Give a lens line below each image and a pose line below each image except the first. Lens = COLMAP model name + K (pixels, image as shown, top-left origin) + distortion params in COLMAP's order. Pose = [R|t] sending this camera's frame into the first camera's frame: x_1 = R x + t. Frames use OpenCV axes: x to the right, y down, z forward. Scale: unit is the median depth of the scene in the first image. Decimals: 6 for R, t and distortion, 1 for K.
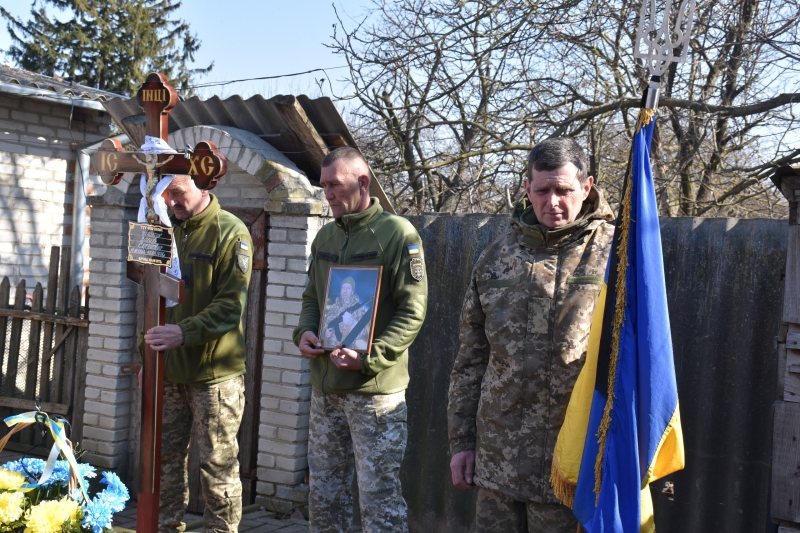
lens RADIAL K [[1112.7, 0, 422.1], [0, 1112.7, 268.0], [0, 0, 1]] dist [0.134698, -0.108349]
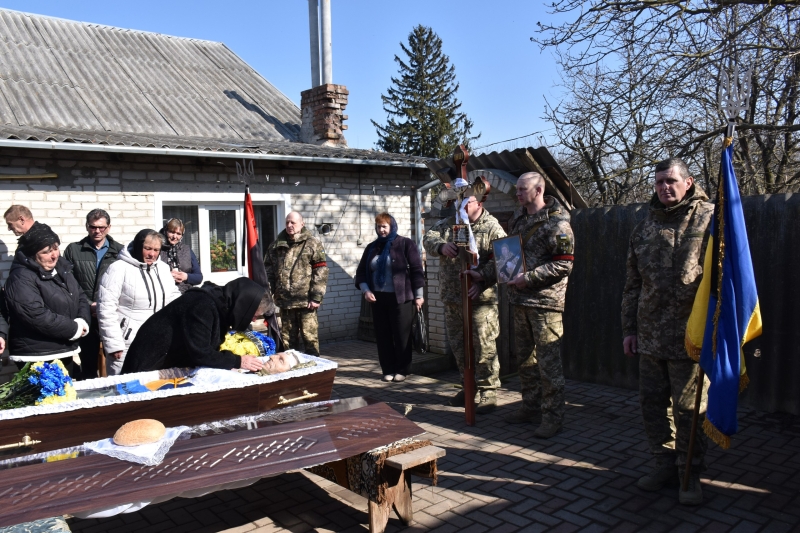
lens RADIAL K [[805.6, 0, 400.0], [0, 805.6, 266.5], [0, 0, 1]] dist [-0.004072, 0.001769]
pose [[0.953129, -0.069078, -0.294574, 0.063359], [0.074486, 0.997196, 0.007162, 0.012799], [0.293253, -0.028768, 0.955602, -0.314561]]
